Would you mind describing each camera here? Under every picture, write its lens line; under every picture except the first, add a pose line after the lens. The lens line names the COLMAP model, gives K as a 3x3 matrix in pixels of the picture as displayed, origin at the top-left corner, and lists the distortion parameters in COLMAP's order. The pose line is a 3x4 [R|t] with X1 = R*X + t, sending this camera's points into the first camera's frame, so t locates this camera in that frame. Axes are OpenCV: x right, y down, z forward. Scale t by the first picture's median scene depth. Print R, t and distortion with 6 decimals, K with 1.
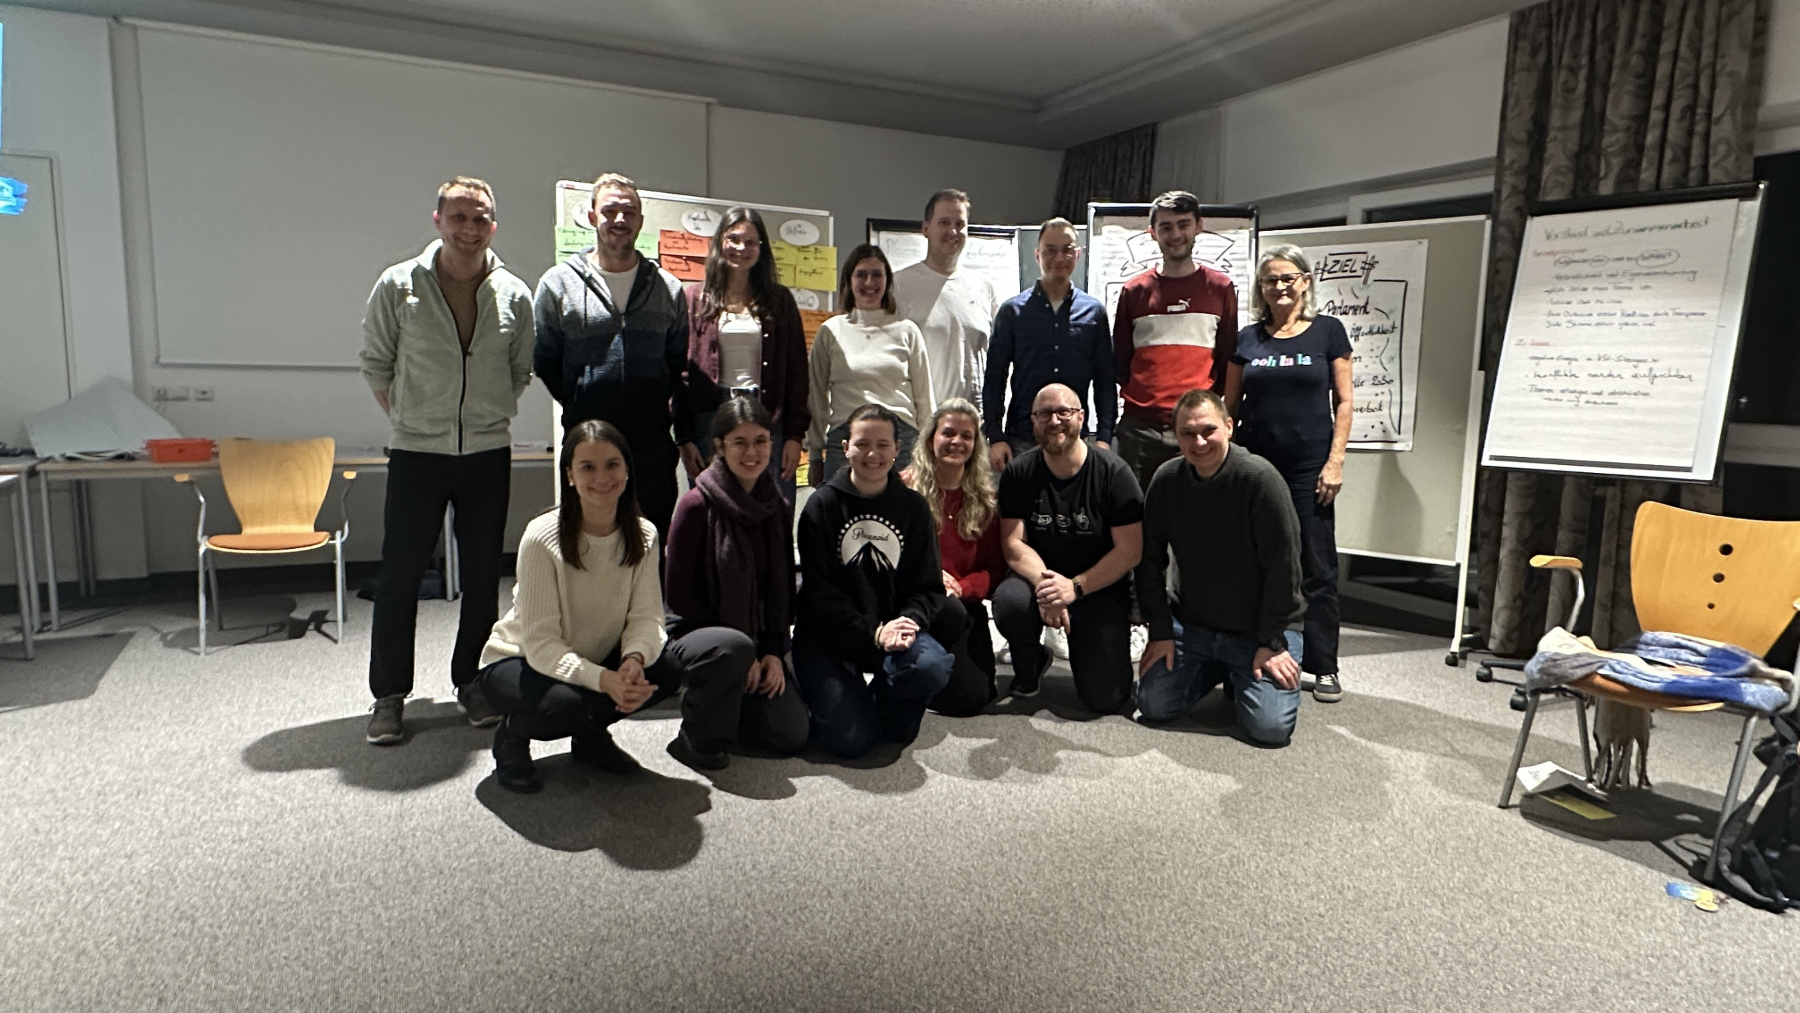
lens RADIAL K [[1072.8, 0, 907.5], [0, 1072.8, 510.9], [0, 0, 1]] dist [0.002450, 0.001191]
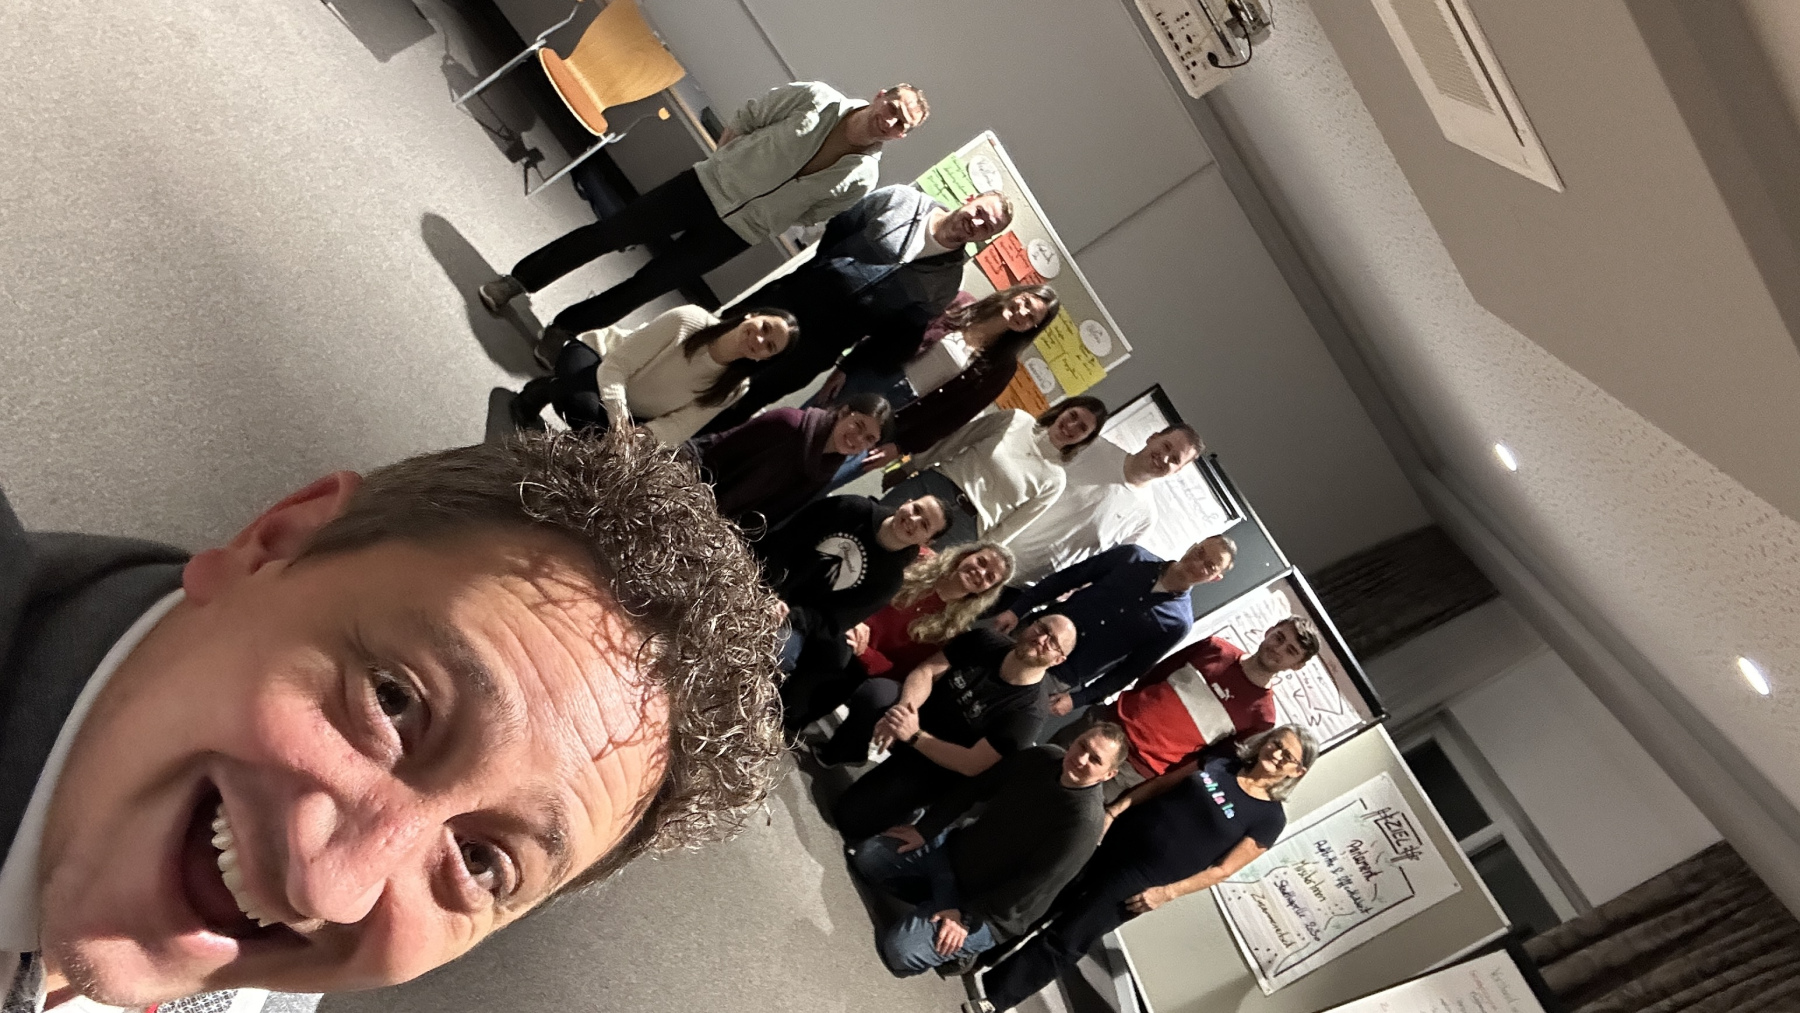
lens RADIAL K [[1630.2, 0, 894.8], [0, 1630.2, 495.9], [0, 0, 1]] dist [0.140557, -0.354726]
pose [[0.534051, 0.835023, -0.132383, 0.161533], [-0.837205, 0.544136, 0.054808, -0.135640], [0.117800, 0.081562, 0.989682, -0.677904]]
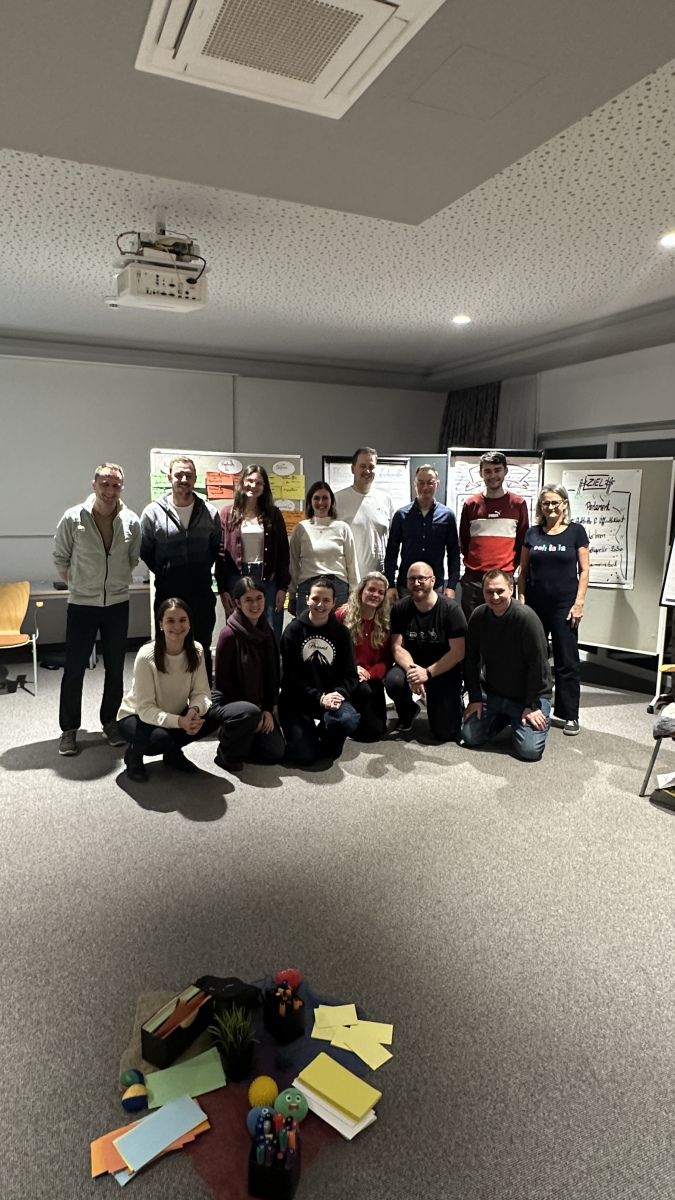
lens RADIAL K [[715.2, 0, 337.5], [0, 715.2, 600.0], [0, 0, 1]] dist [0.002450, 0.001191]
pose [[0.998983, 0.002082, -0.045036, 0.055655], [-0.001000, 0.999711, 0.024028, -0.088416], [0.045072, -0.023958, 0.998696, -0.248899]]
